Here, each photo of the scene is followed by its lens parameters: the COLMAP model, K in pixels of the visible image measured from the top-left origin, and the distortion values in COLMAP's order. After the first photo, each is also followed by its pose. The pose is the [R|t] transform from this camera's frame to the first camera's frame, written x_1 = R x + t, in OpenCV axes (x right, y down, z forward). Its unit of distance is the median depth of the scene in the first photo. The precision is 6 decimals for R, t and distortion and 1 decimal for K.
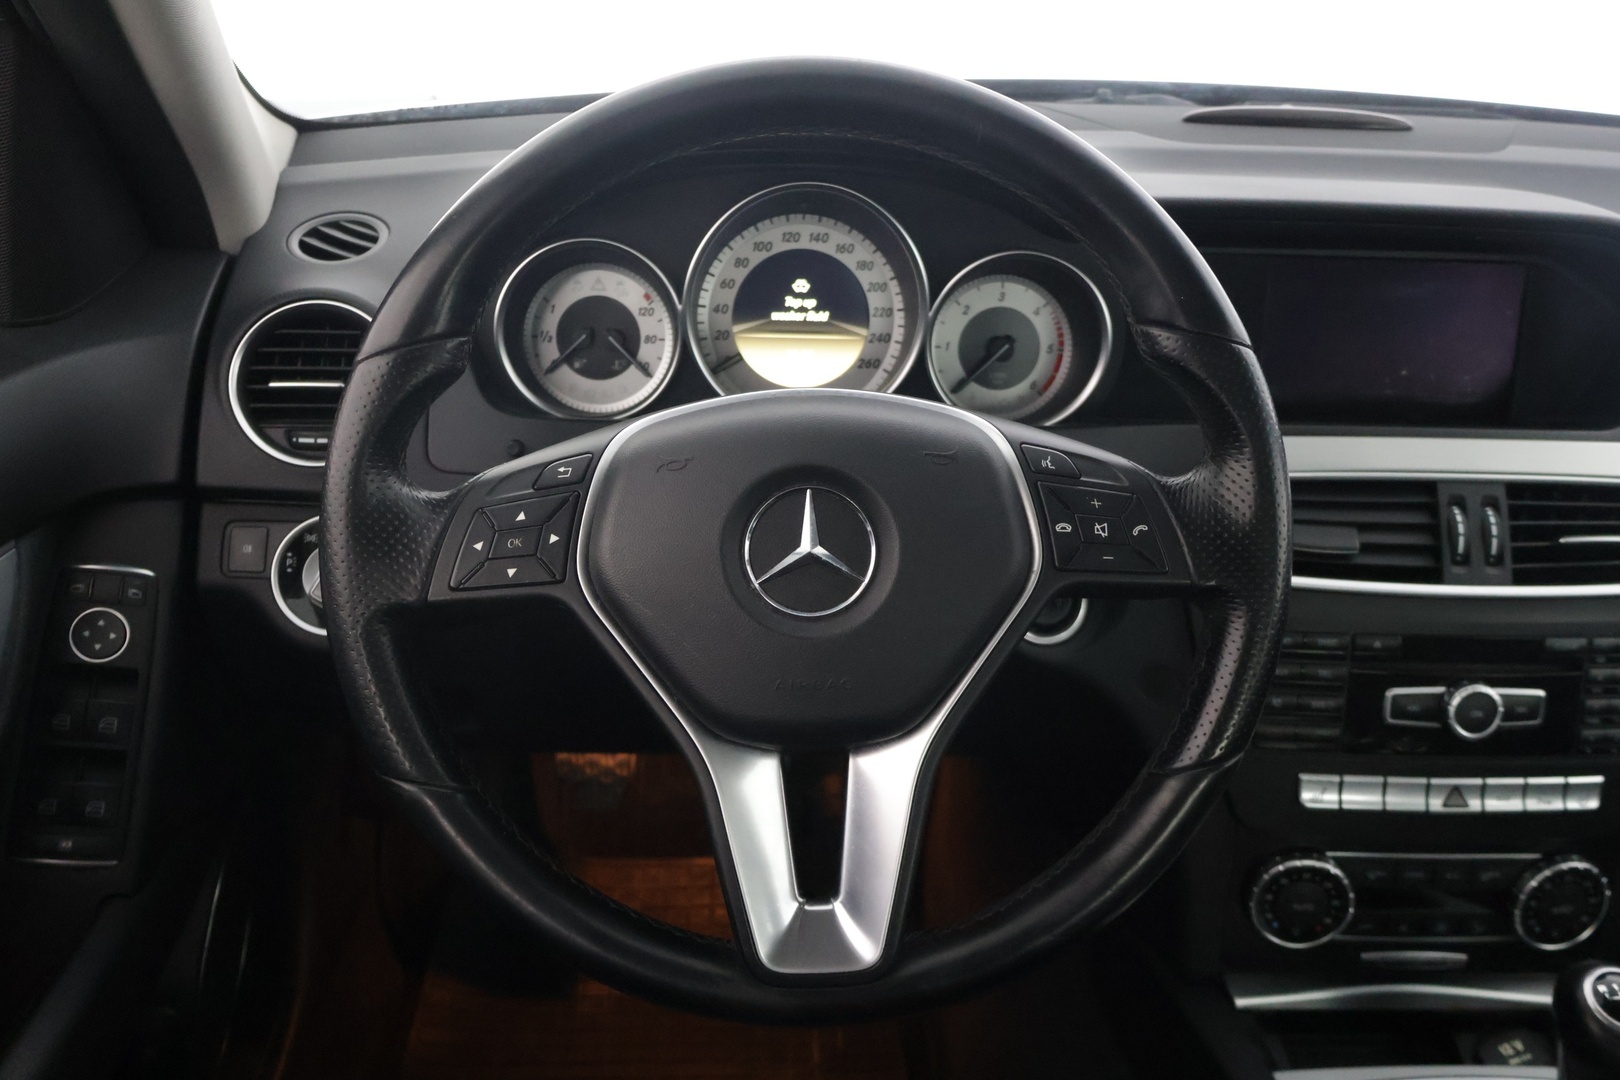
lens RADIAL K [[1460.8, 0, 800.7], [0, 1460.8, 536.6], [0, 0, 1]] dist [0.000125, 0.011655]
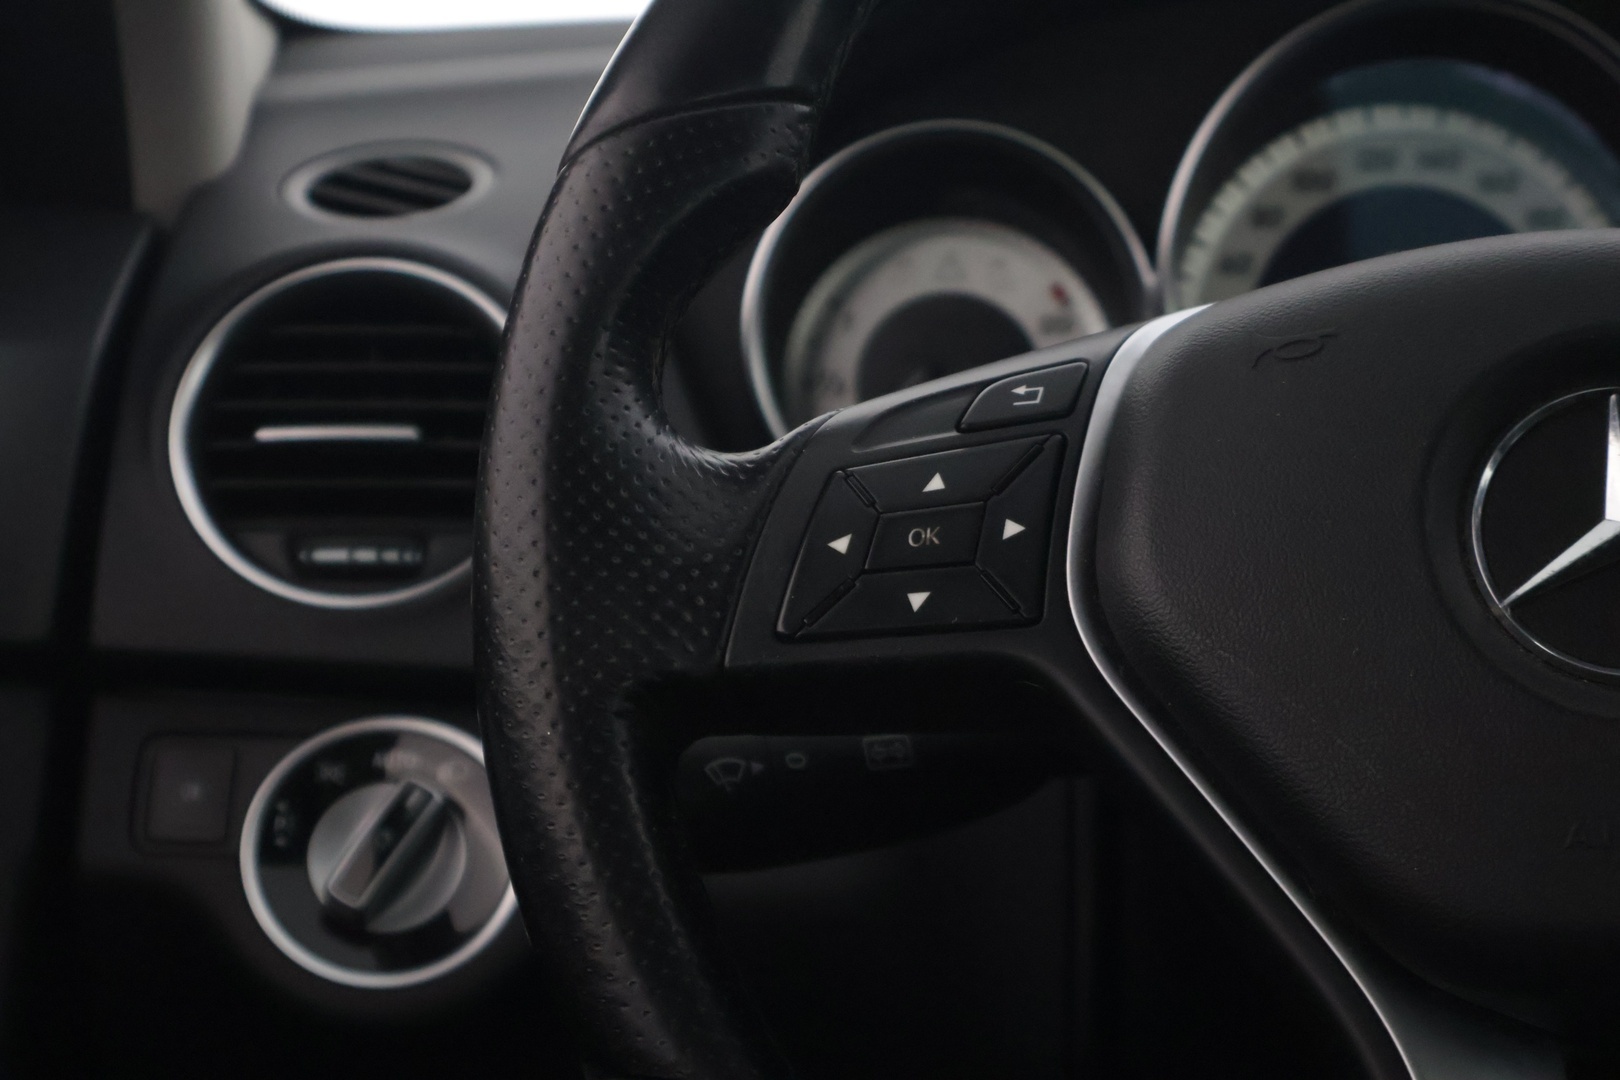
lens RADIAL K [[3264.9, 0, 815.6], [0, 3264.9, 541.1], [0, 0, 1]] dist [0.070527, 0.000000]
pose [[0.996236, -0.017075, -0.084988, -0.105479], [-0.004764, 0.968141, -0.250362, 0.179922], [0.086555, 0.249824, 0.964415, 0.046100]]
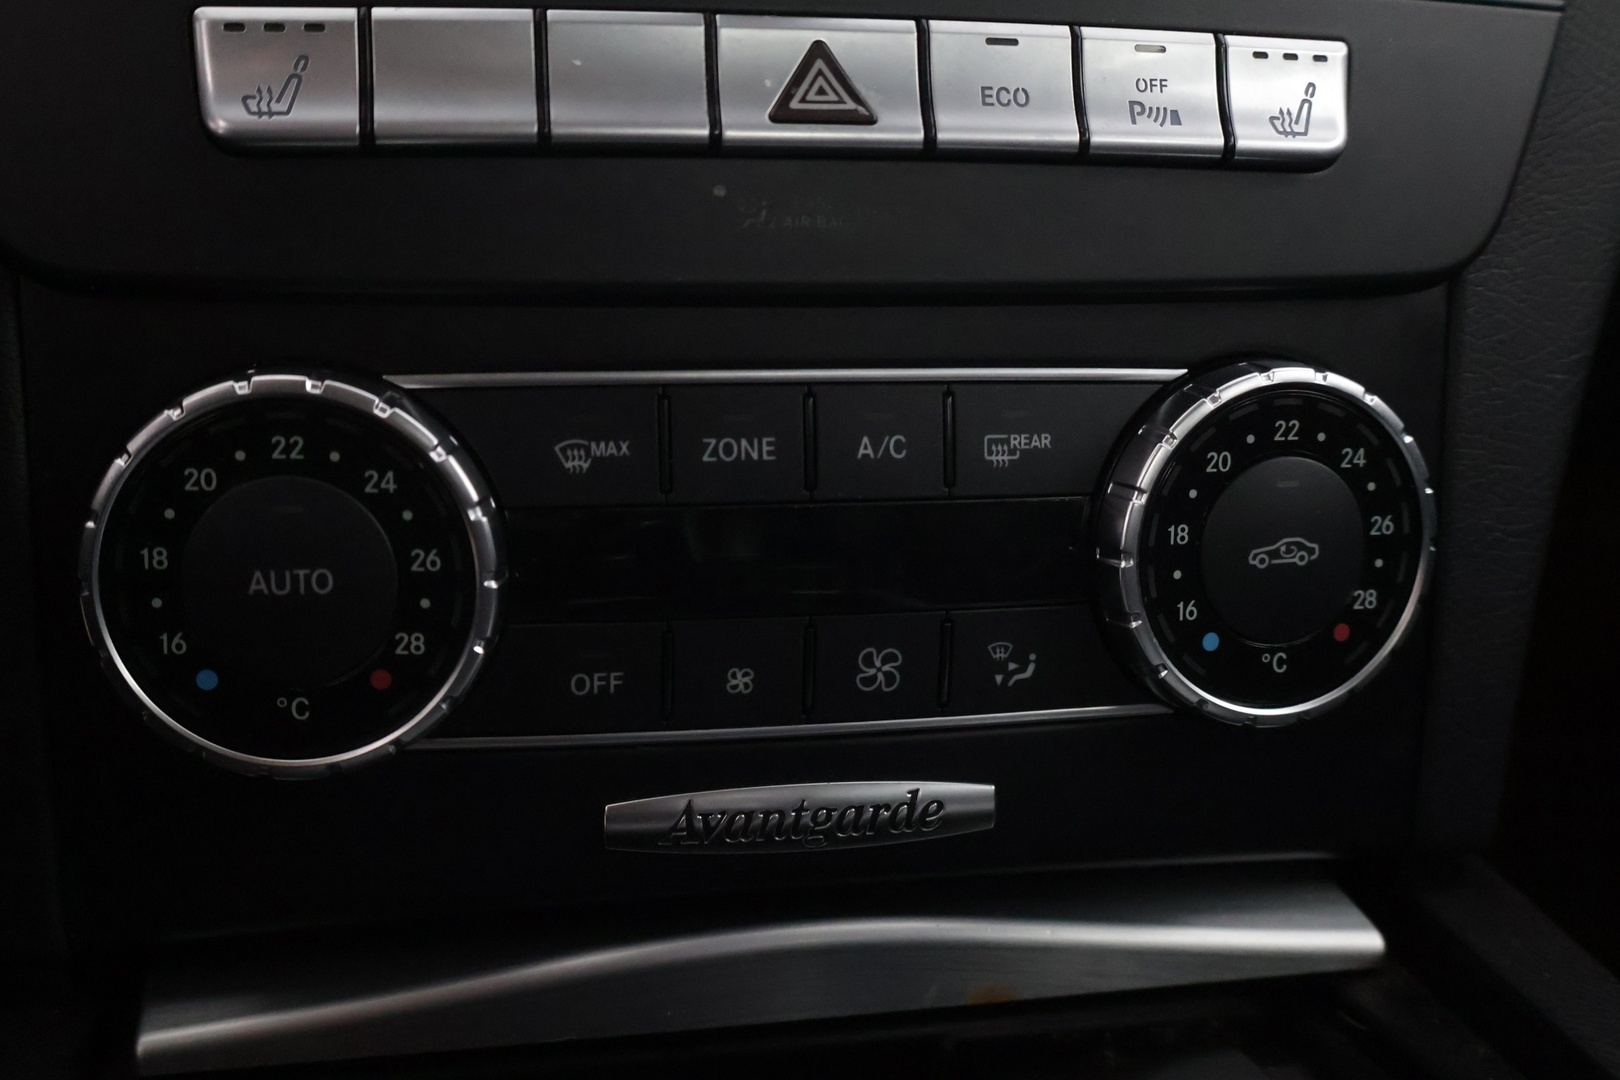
lens RADIAL K [[1666.9, 0, 833.3], [0, 1666.9, 529.3], [0, 0, 1]] dist [-0.007052, 0.000000]
pose [[0.986412, -0.053159, 0.155453, 0.406042], [0.080621, 0.981068, -0.176084, 0.313493], [-0.143150, 0.186224, 0.972023, 0.737261]]
